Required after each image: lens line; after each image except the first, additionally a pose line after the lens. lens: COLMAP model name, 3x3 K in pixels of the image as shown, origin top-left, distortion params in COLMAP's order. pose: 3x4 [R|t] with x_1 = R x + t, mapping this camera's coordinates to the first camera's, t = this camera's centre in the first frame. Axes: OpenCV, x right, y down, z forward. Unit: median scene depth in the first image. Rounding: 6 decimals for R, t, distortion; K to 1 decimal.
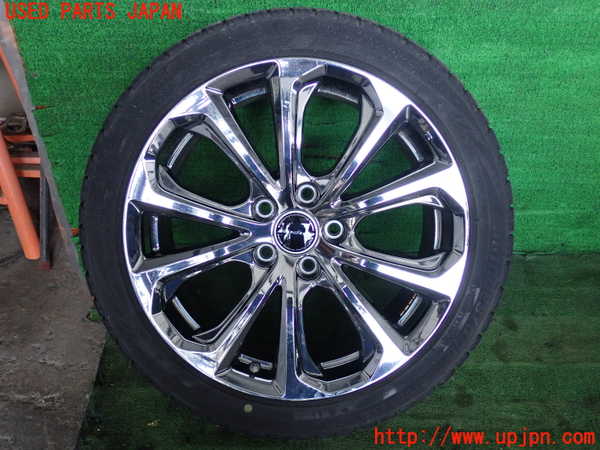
lens RADIAL K [[671.1, 0, 298.2], [0, 671.1, 225.4], [0, 0, 1]] dist [0.026607, 0.000000]
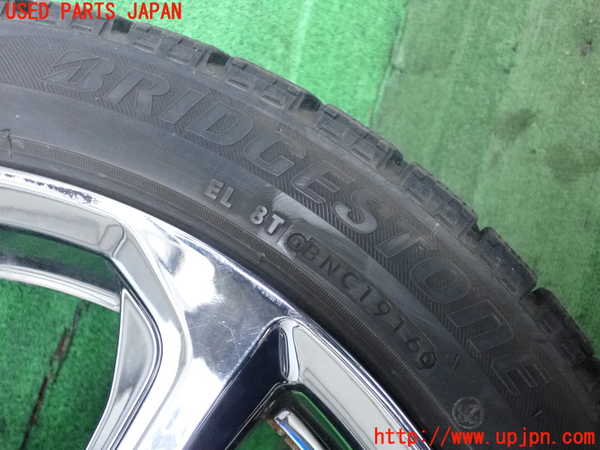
lens RADIAL K [[671.1, 0, 300.2], [0, 671.1, 224.6], [0, 0, 1]] dist [0.026607, 0.000000]
pose [[0.281937, -0.955619, 0.085456, 0.194441], [0.947702, 0.263497, -0.180083, 0.120207], [0.149573, 0.131759, 0.979932, 0.617102]]
